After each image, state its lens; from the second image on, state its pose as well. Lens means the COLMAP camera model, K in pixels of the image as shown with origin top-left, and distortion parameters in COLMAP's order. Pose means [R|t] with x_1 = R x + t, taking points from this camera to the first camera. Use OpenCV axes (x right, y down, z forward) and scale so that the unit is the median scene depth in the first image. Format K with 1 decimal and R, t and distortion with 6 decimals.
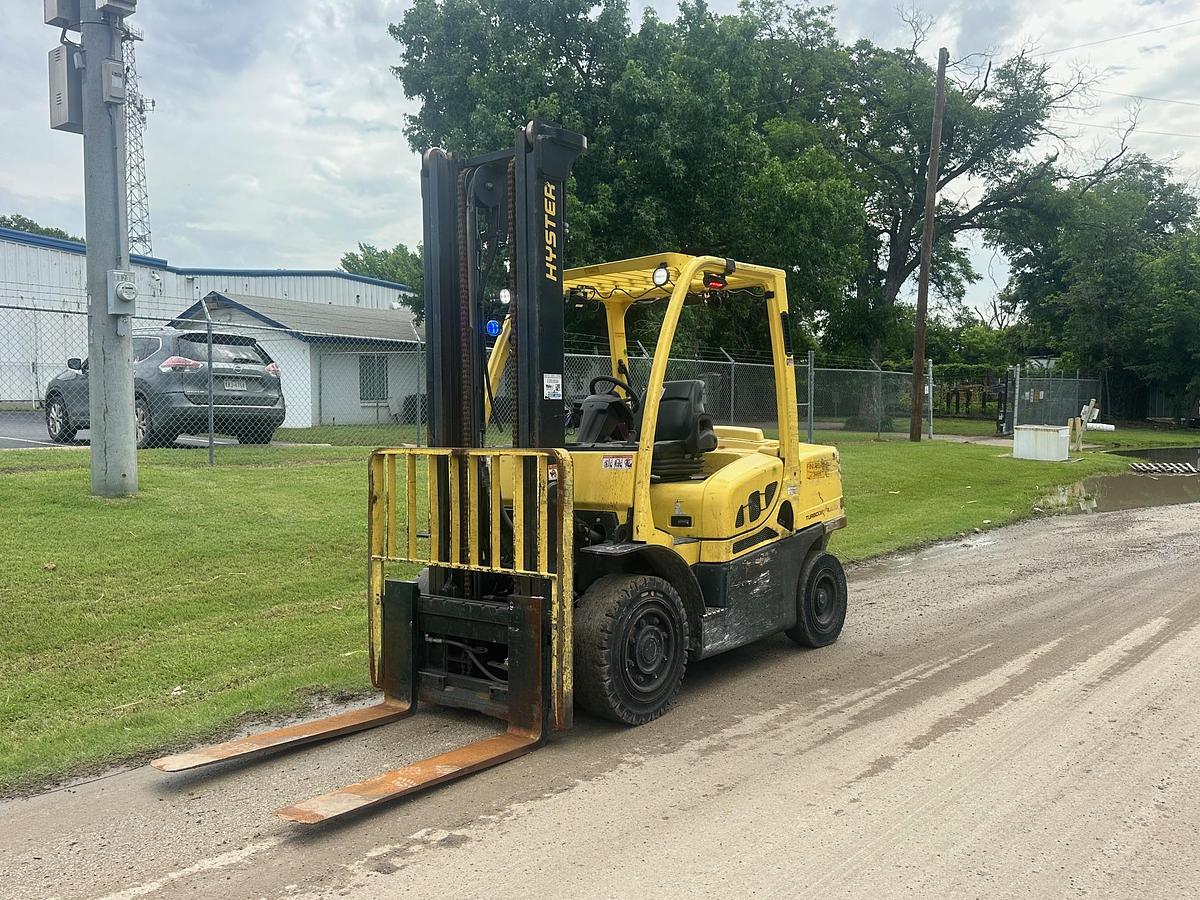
lens RADIAL K [[1018.7, 0, 600.6], [0, 1018.7, 459.5], [0, 0, 1]] dist [0.088885, -0.135726]
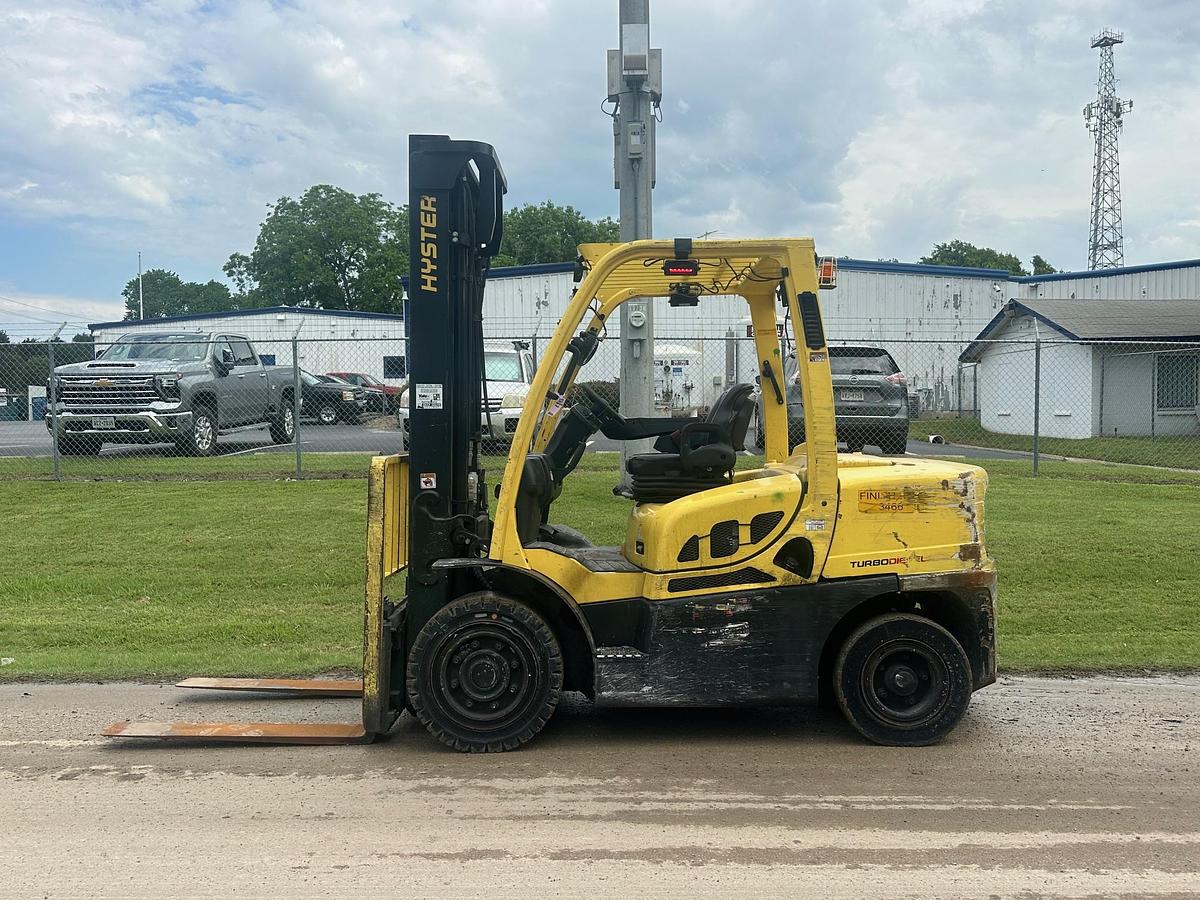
lens RADIAL K [[1018.7, 0, 600.4], [0, 1018.7, 462.1], [0, 0, 1]] dist [0.088885, -0.135726]
pose [[0.630888, 0.032369, -0.775199, 0.537806], [-0.037997, 0.999220, 0.010800, -0.015016], [0.774943, 0.022641, 0.631625, 0.312514]]
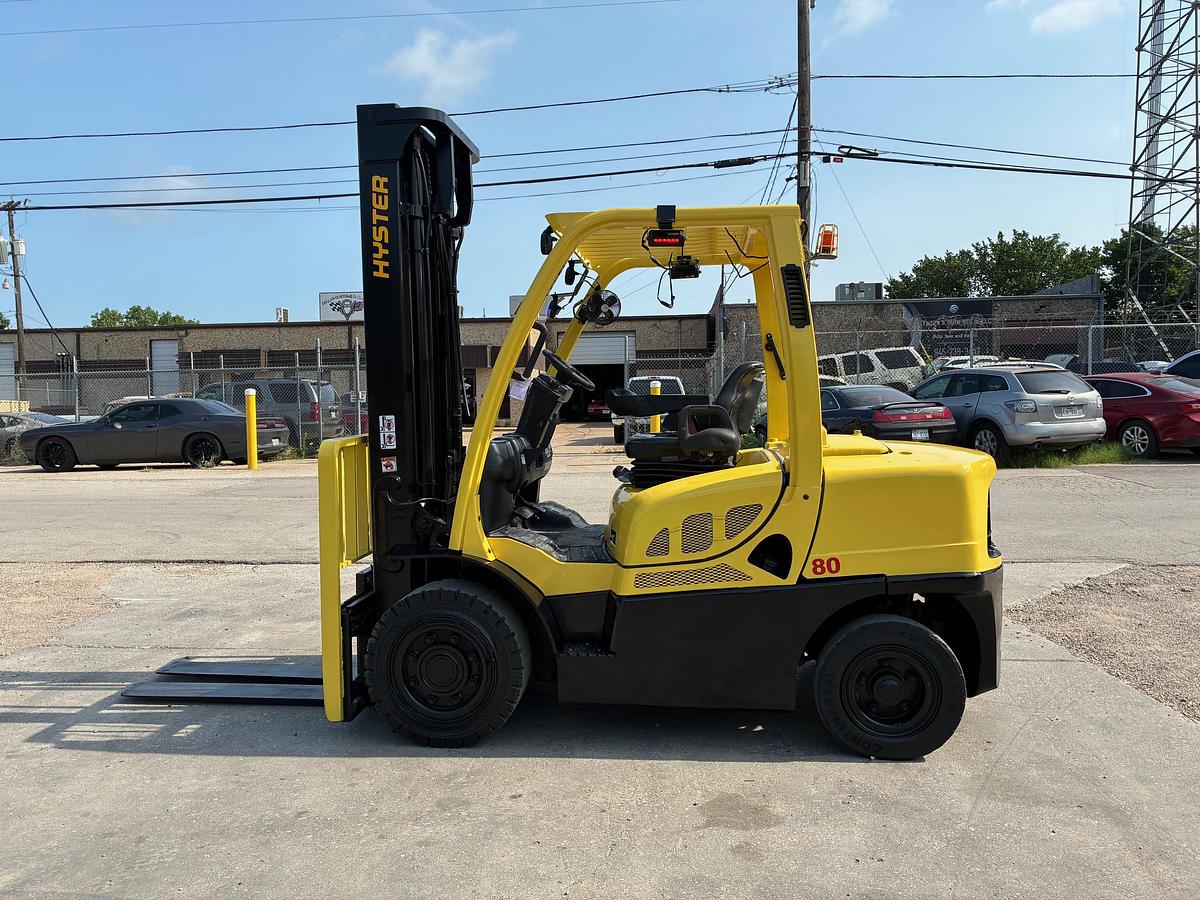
lens RADIAL K [[906.4, 0, 605.4], [0, 906.4, 436.6], [0, 0, 1]] dist [0.047225, -0.058477]
pose [[0.573367, 0.058540, -0.817205, 0.488368], [-0.039681, 0.998258, 0.043669, -0.038395], [0.818338, 0.007389, 0.574690, 0.428988]]
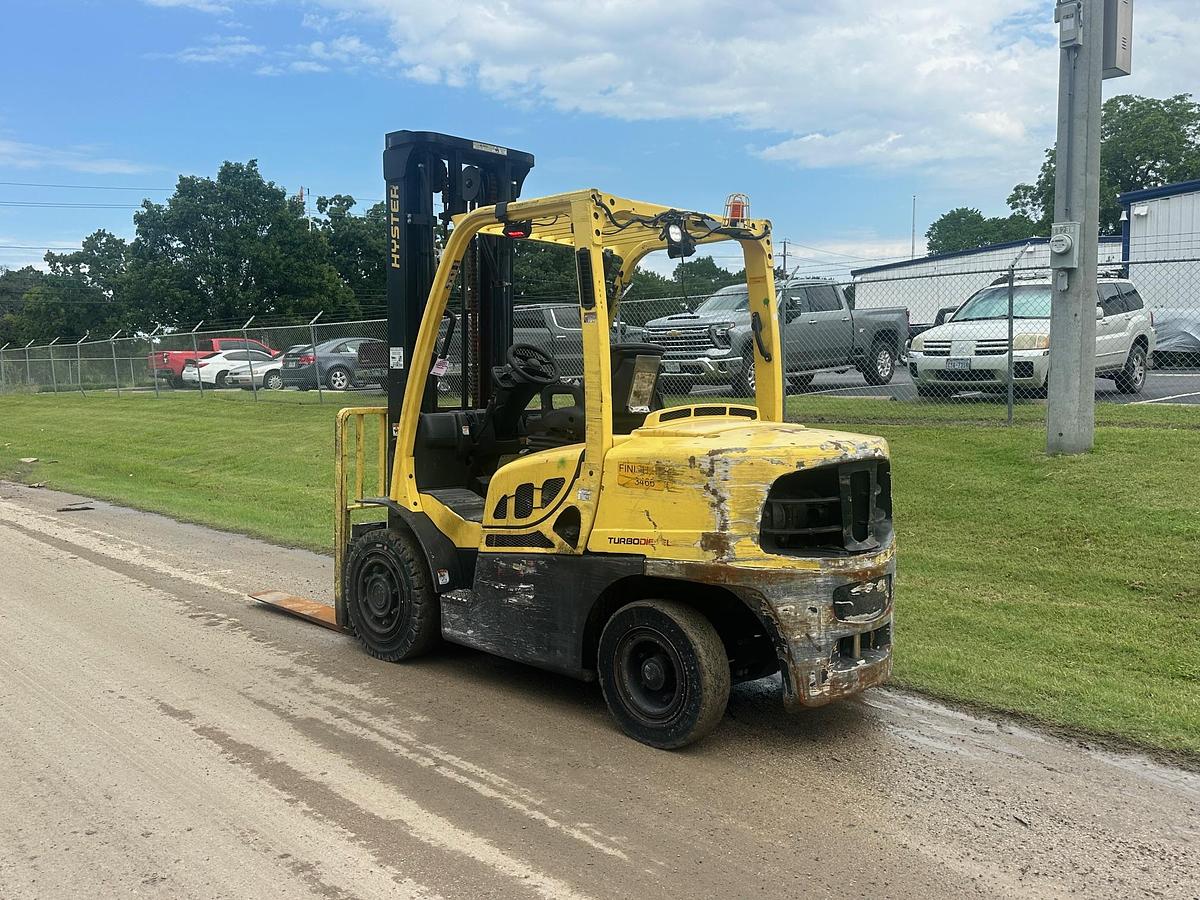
lens RADIAL K [[1018.7, 0, 594.8], [0, 1018.7, 463.6], [0, 0, 1]] dist [0.088885, -0.135726]
pose [[-0.090183, 0.102987, -0.990586, 0.717006], [-0.044498, 0.993229, 0.107313, -0.055446], [0.994931, 0.053757, -0.084989, 0.849299]]
